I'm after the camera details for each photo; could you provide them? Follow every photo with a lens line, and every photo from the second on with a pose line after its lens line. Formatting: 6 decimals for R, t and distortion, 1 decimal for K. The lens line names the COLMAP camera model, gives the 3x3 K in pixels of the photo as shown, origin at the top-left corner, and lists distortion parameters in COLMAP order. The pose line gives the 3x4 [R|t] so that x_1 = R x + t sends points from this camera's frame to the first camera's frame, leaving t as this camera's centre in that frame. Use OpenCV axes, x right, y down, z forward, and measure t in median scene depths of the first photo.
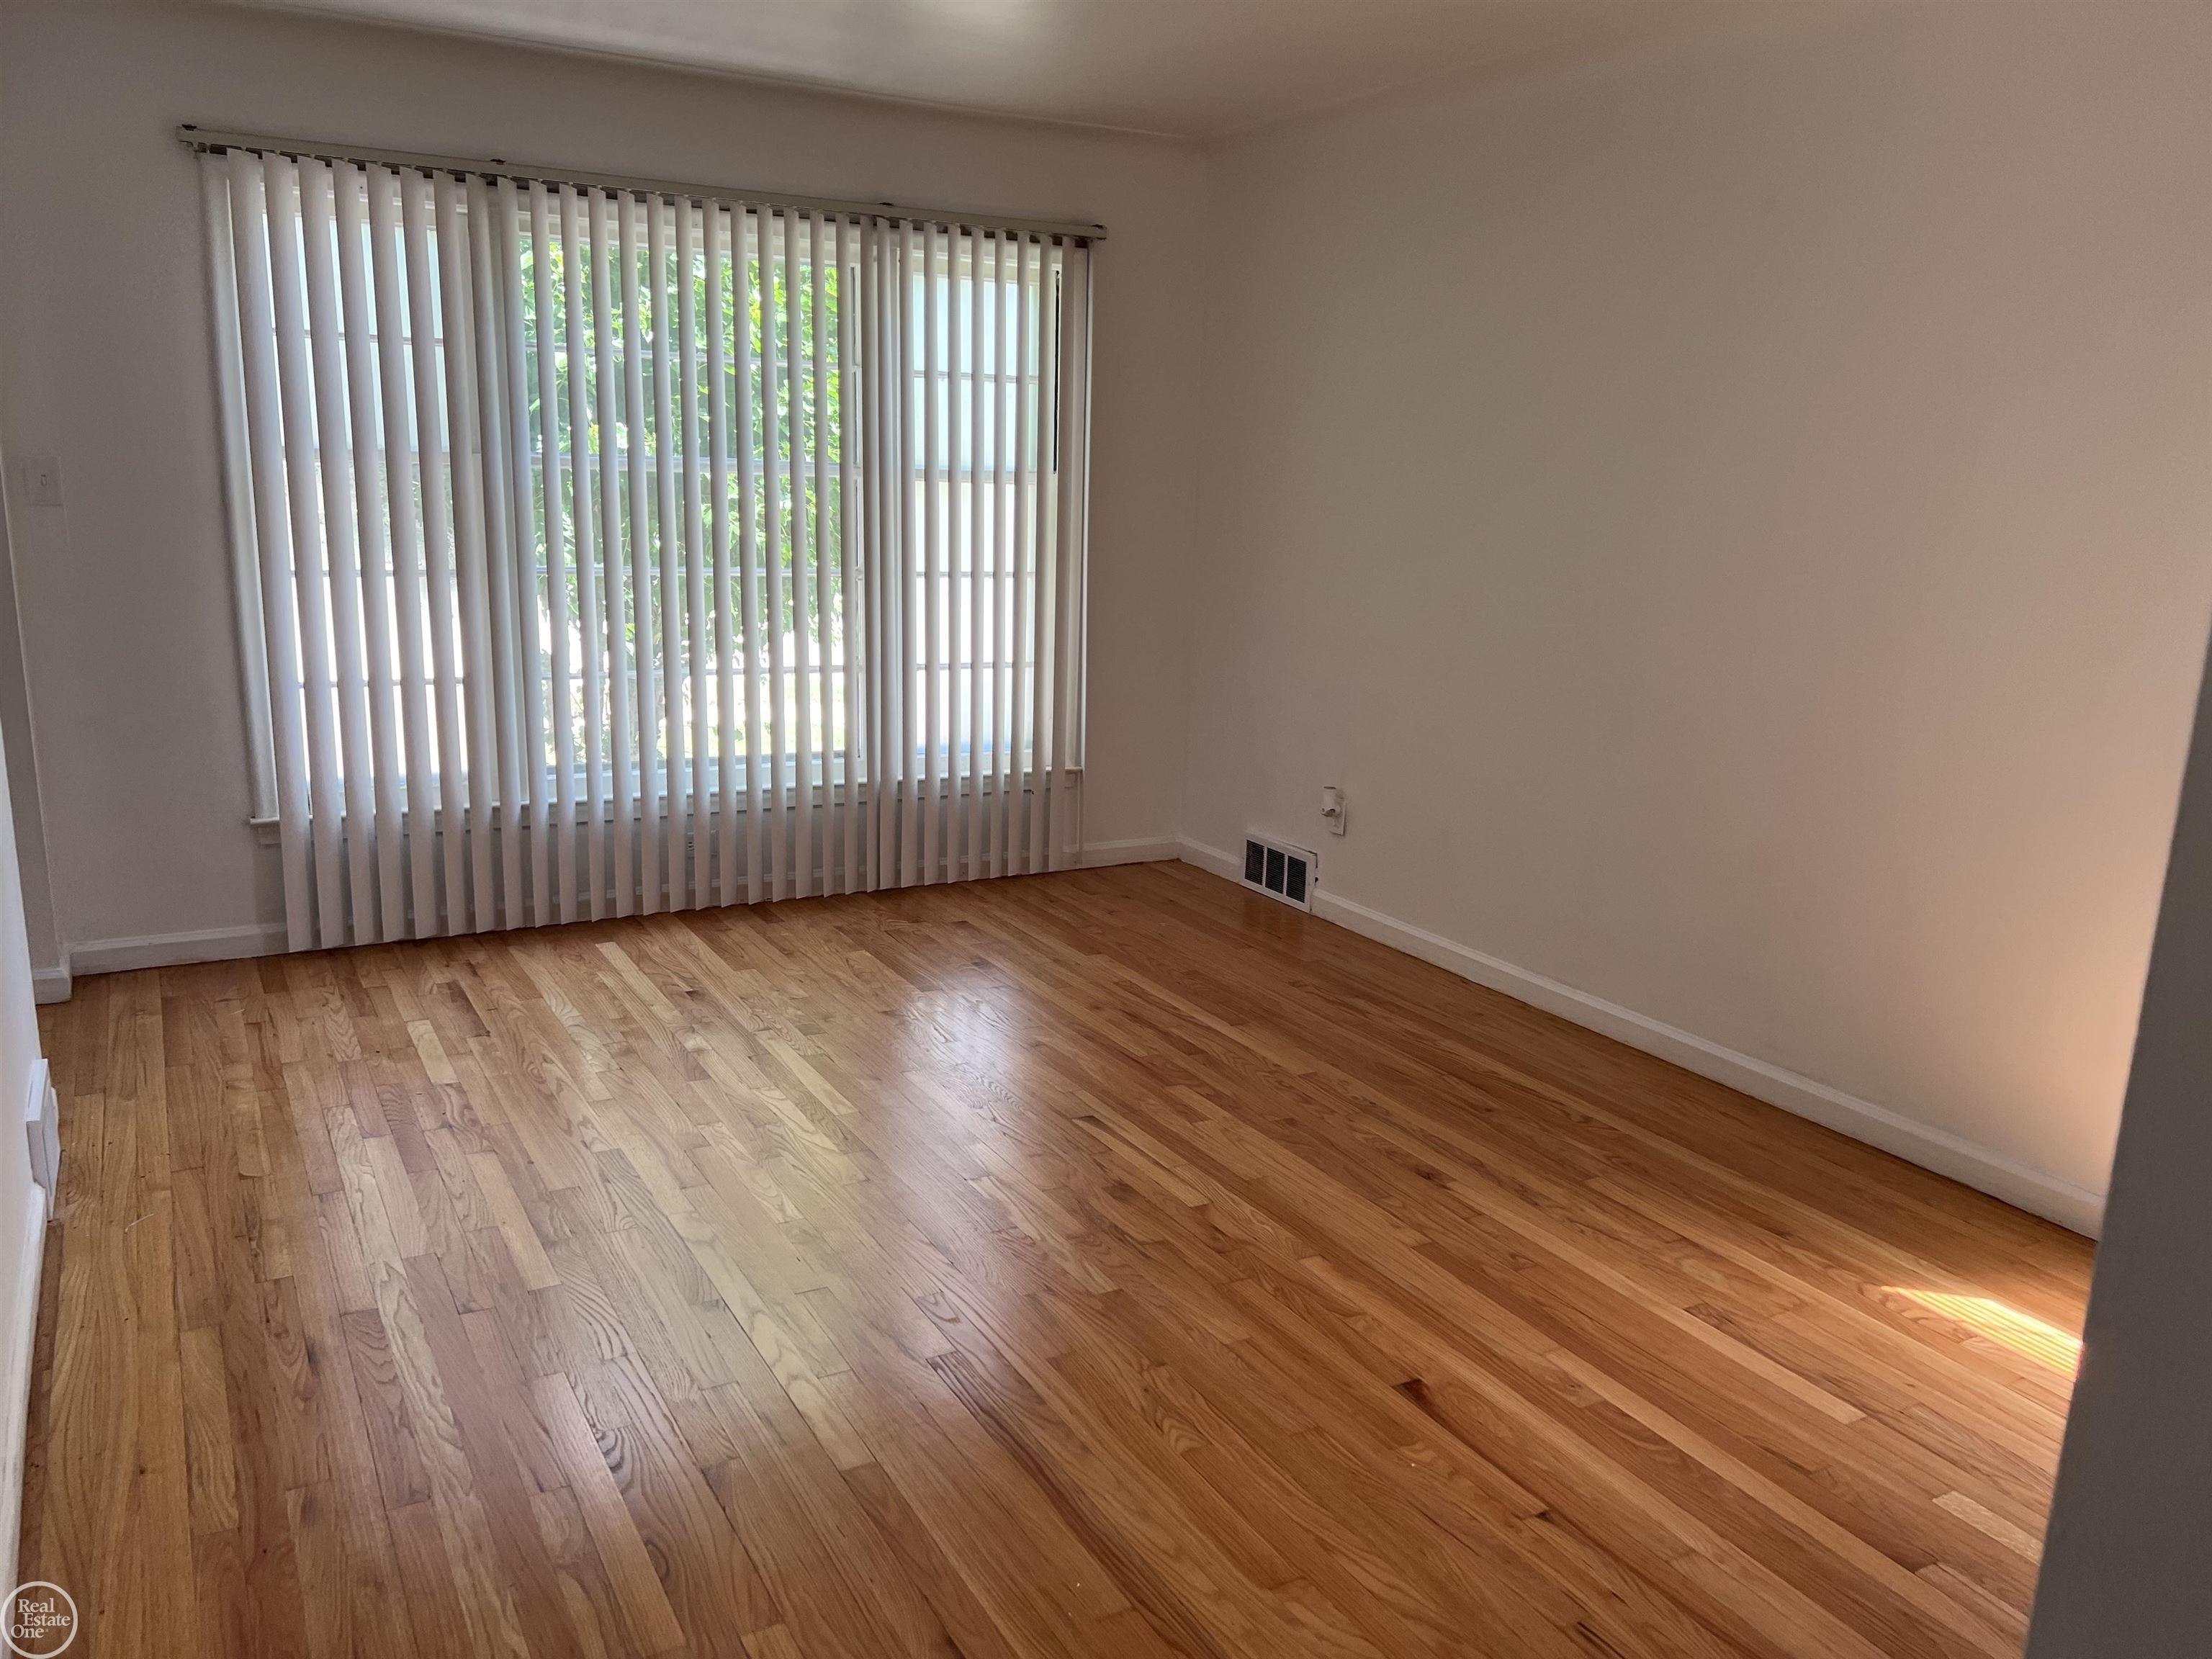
lens RADIAL K [[1669.3, 0, 1106.0], [0, 1669.3, 829.5], [0, 0, 1]] dist [0.127012, -0.098419]
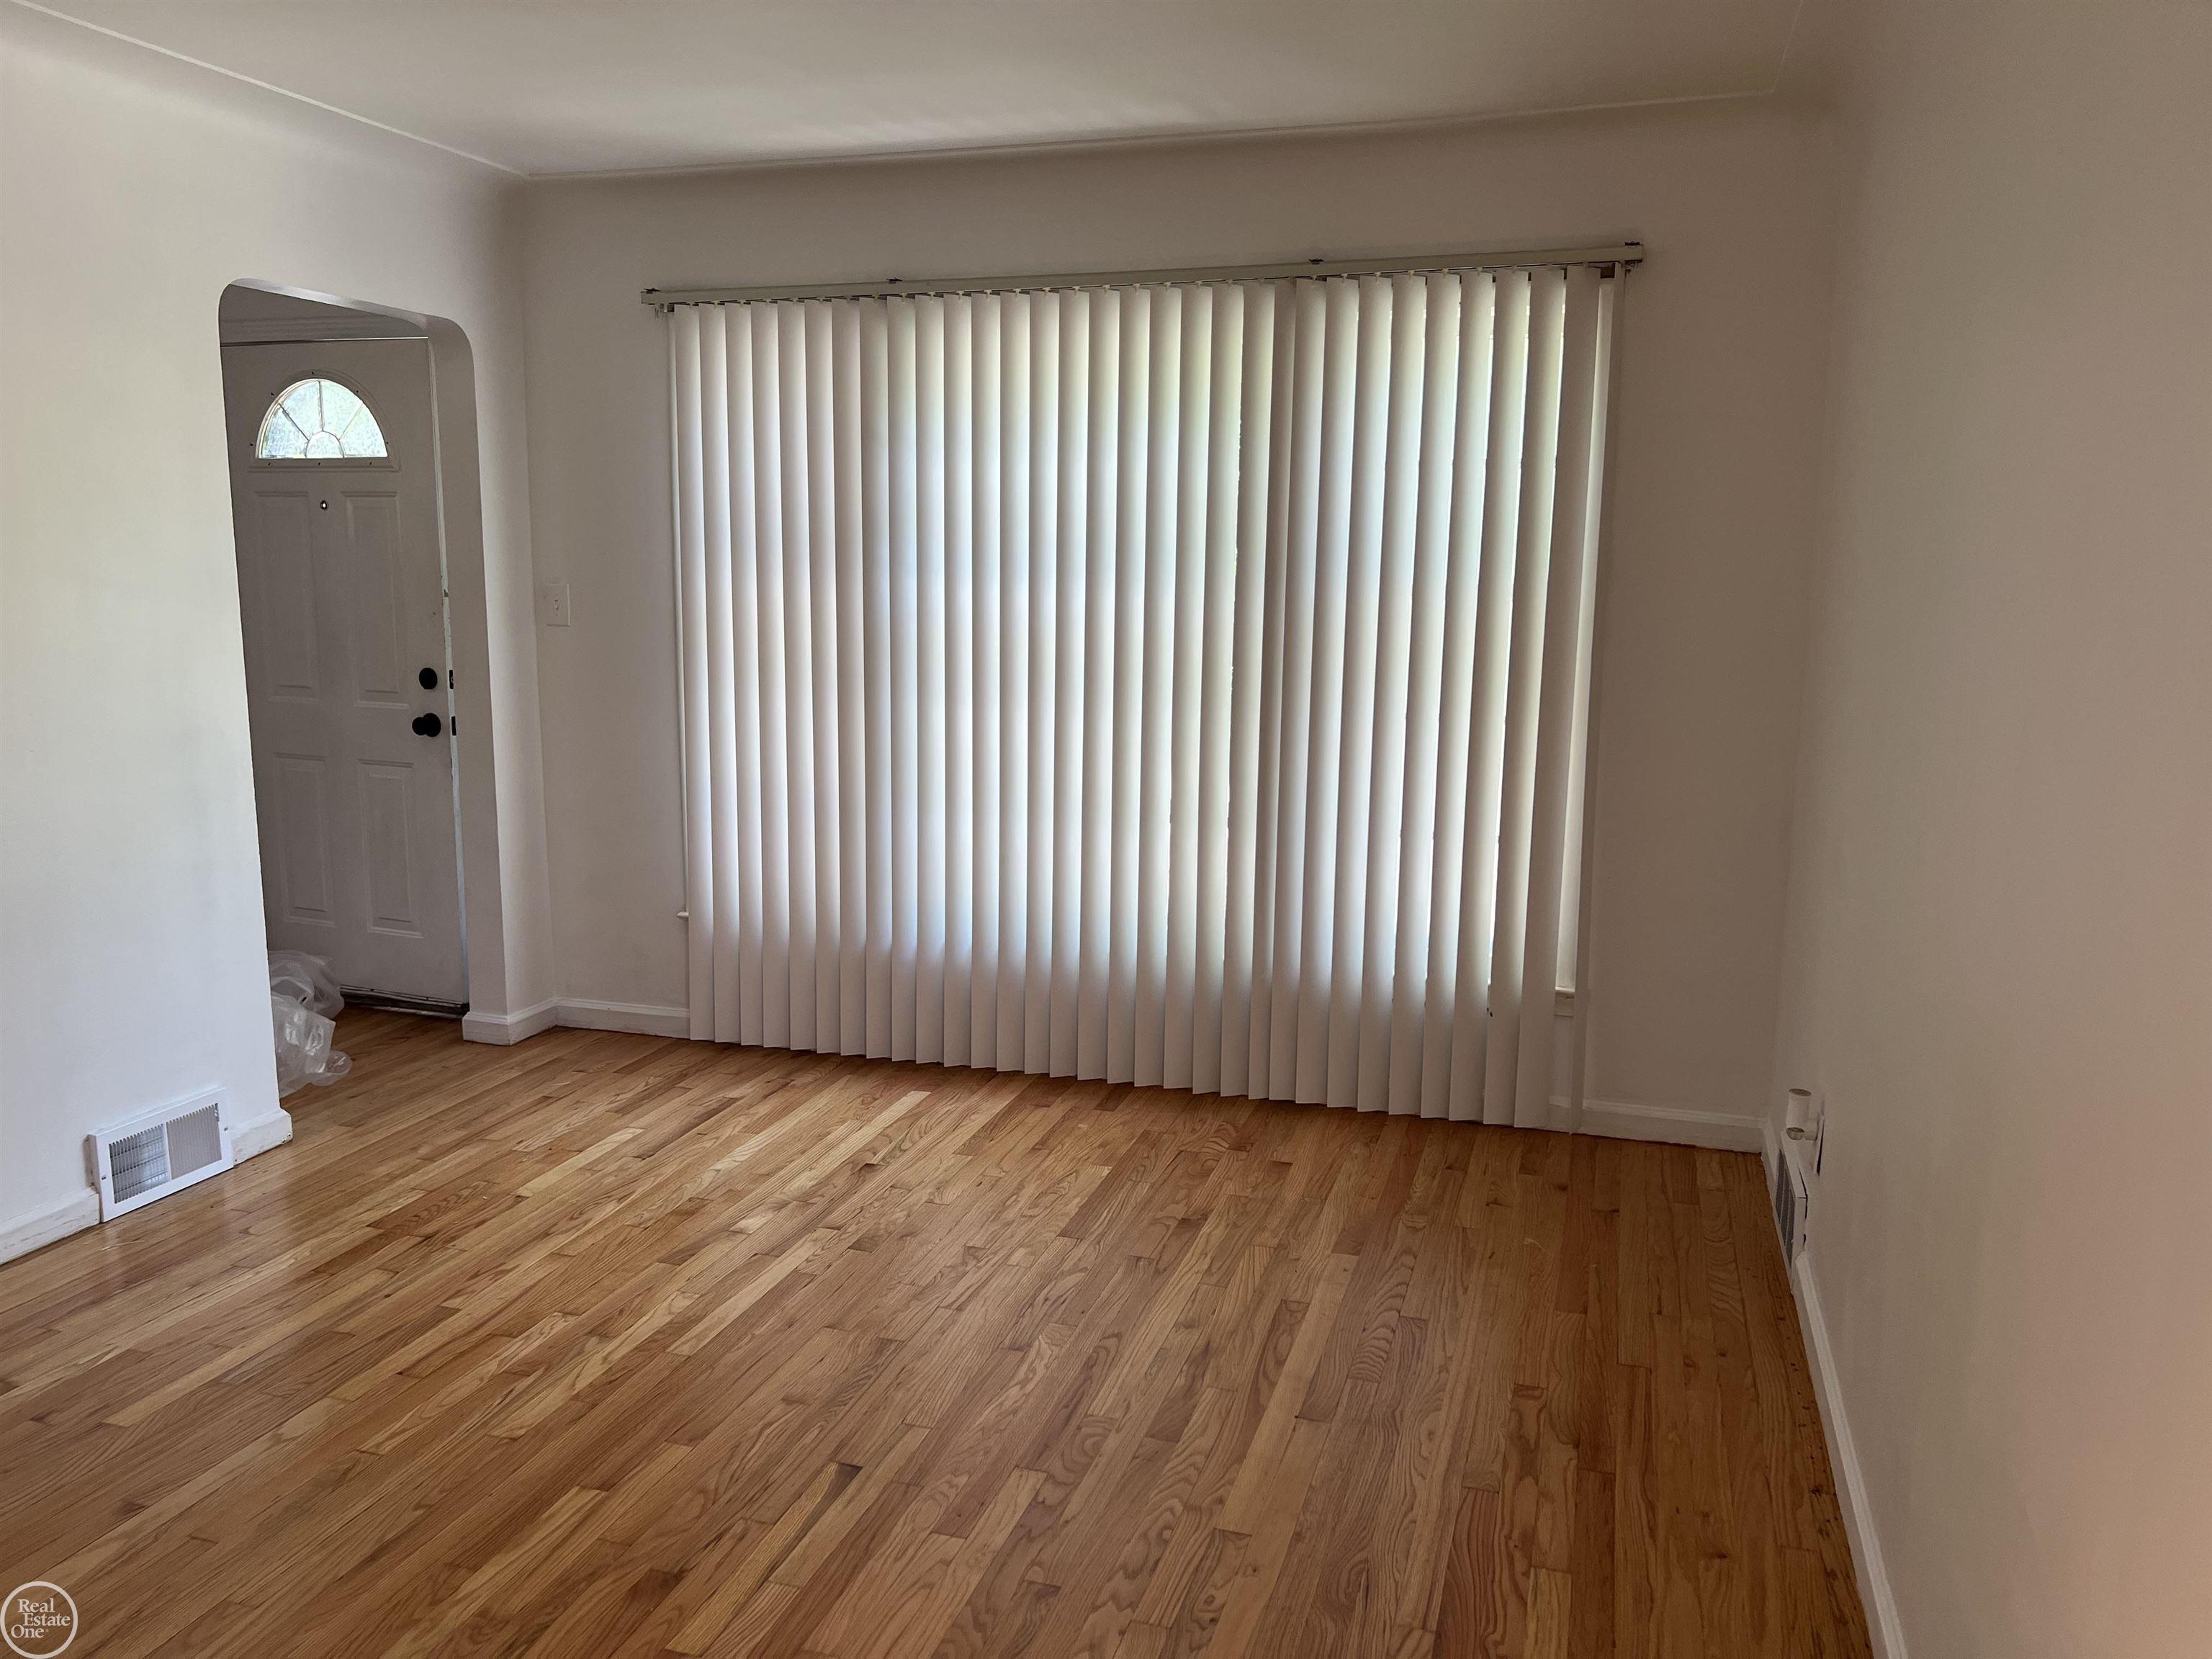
lens RADIAL K [[1689.1, 0, 1106.0], [0, 1689.1, 829.5], [0, 0, 1]] dist [0.117944, -0.199942]
pose [[0.686684, 0.095610, -0.720641, 0.464488], [-0.148264, 0.988896, -0.010078, -0.087196], [0.711676, 0.113765, 0.693235, 0.445509]]
